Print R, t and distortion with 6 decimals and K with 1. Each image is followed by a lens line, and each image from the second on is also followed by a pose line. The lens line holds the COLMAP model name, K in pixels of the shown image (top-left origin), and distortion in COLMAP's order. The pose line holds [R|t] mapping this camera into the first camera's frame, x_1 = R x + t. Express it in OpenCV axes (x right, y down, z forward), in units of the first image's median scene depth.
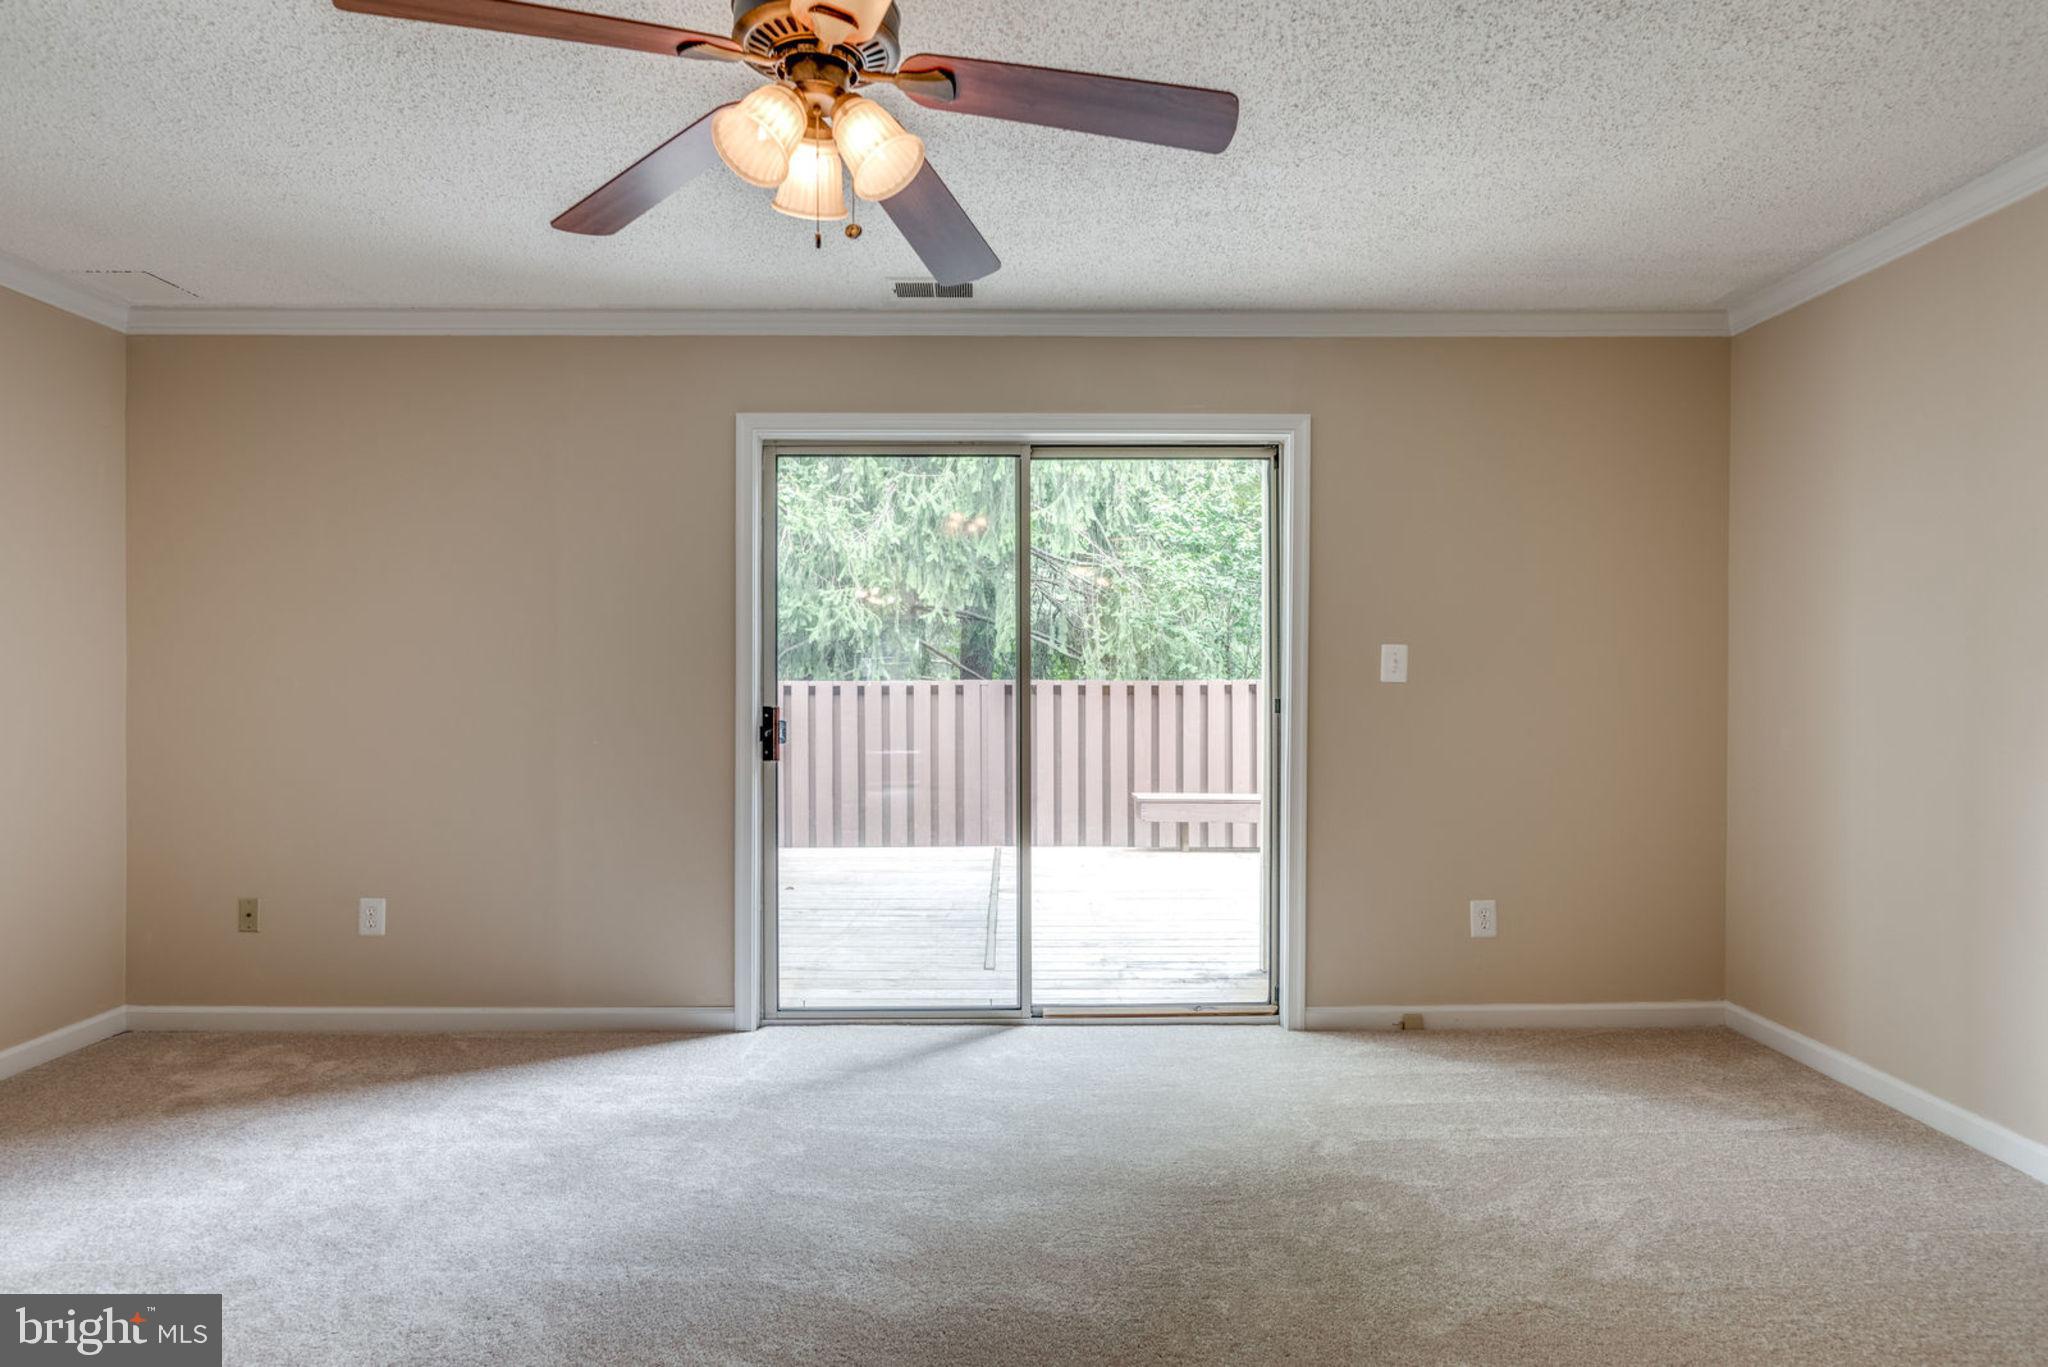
lens RADIAL K [[1175.0, 0, 1014.0], [0, 1175.0, 682.2], [0, 0, 1]] dist [-0.008325, 0.003885]
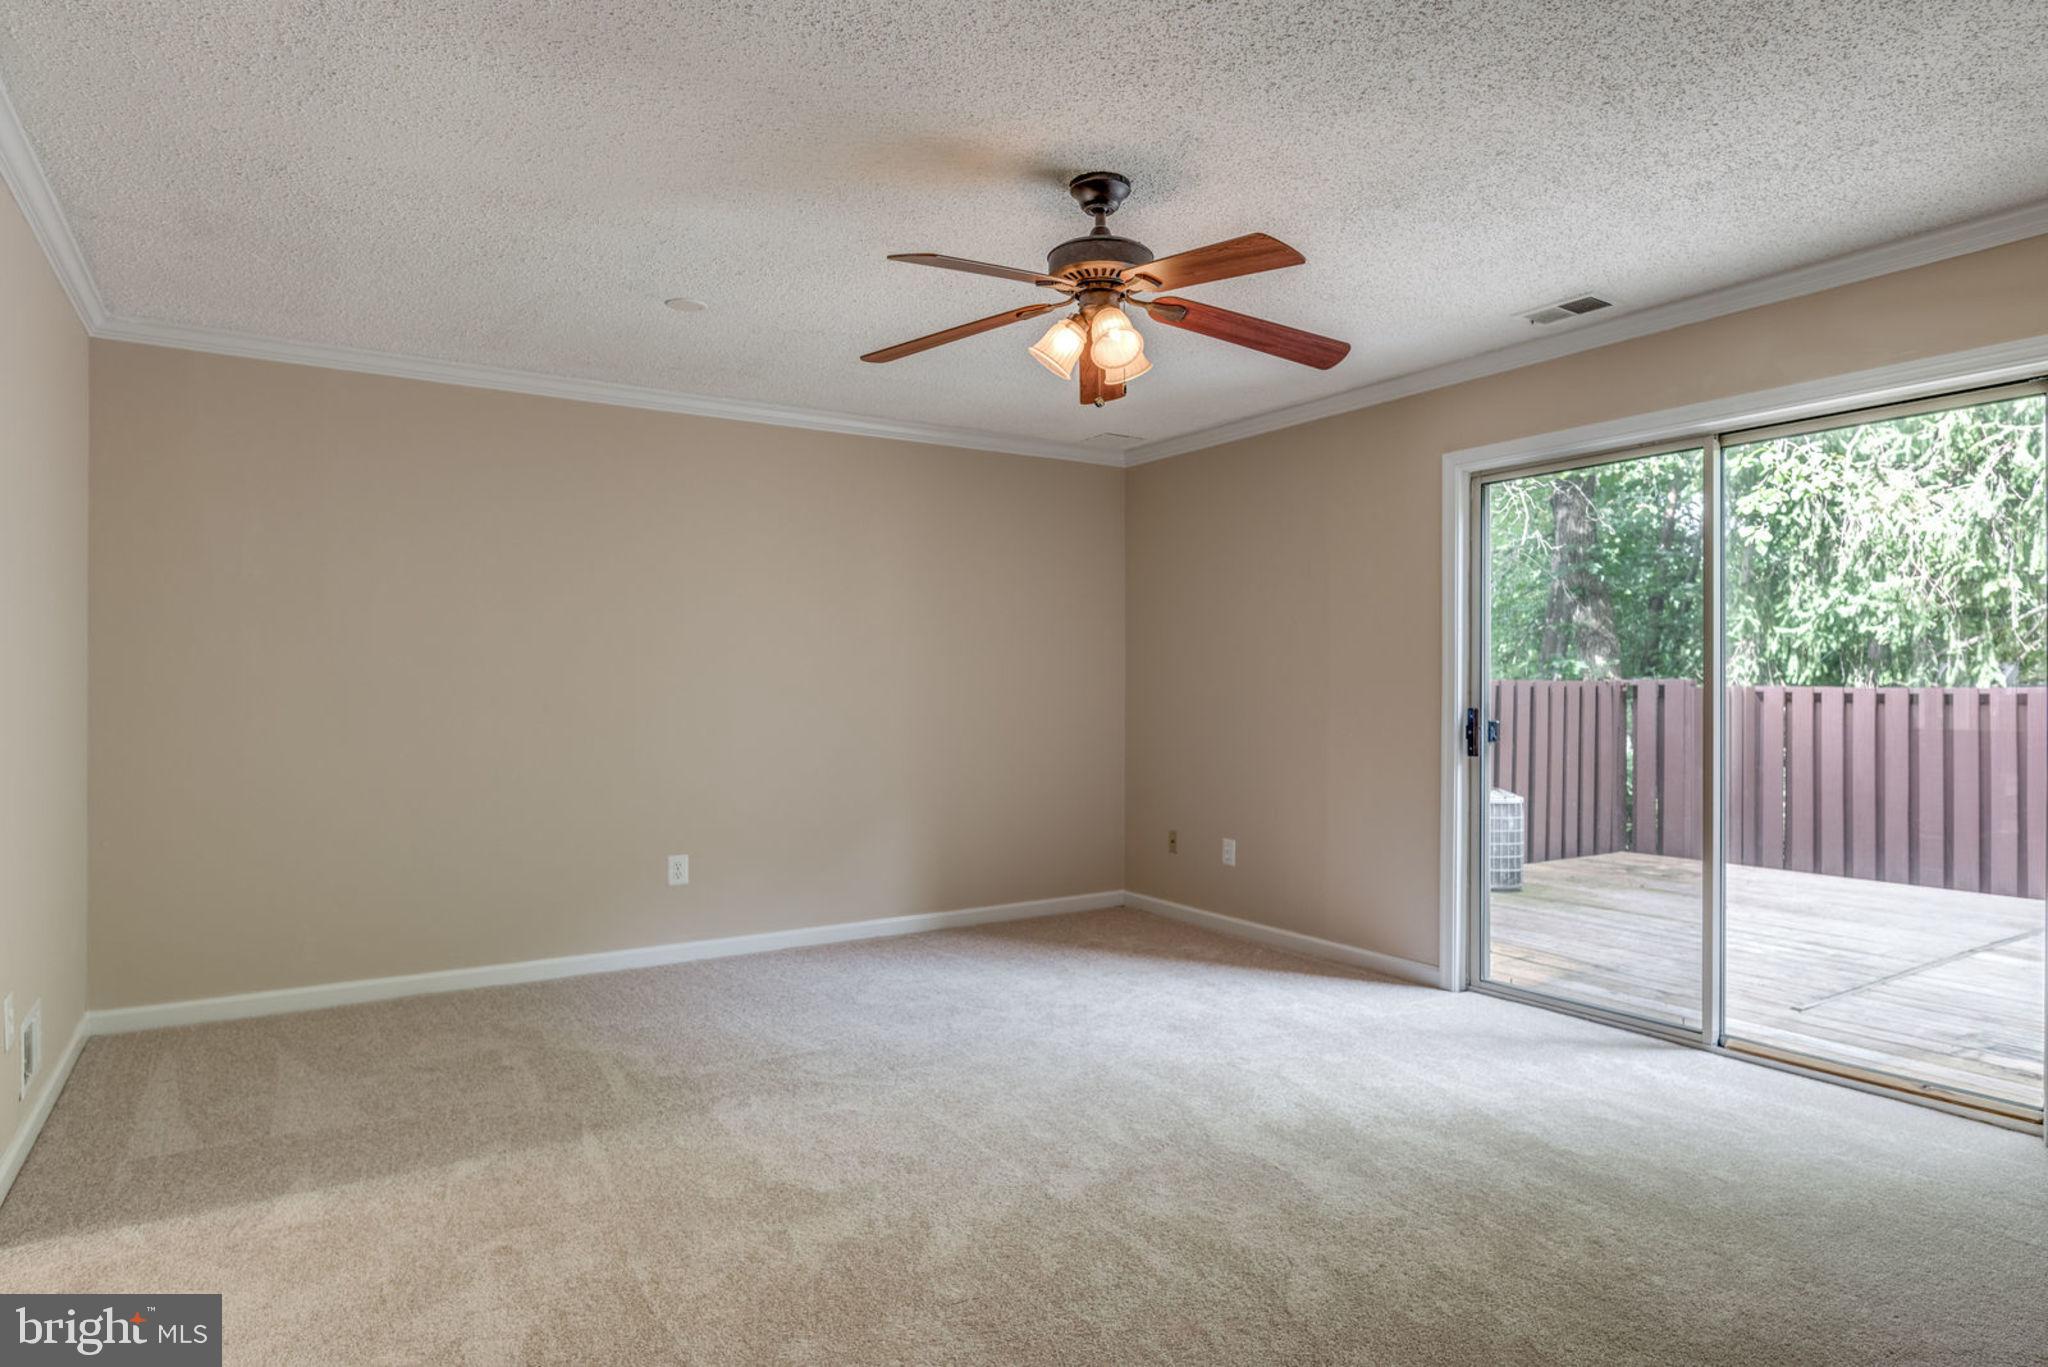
lens RADIAL K [[1175.0, 0, 1030.1], [0, 1175.0, 677.4], [0, 0, 1]] dist [-0.008325, 0.003885]
pose [[0.531785, -0.006488, -0.846855, 0.521326], [-0.002463, 0.999955, -0.009208, 0.002513], [0.846876, 0.006982, 0.531745, 0.040767]]
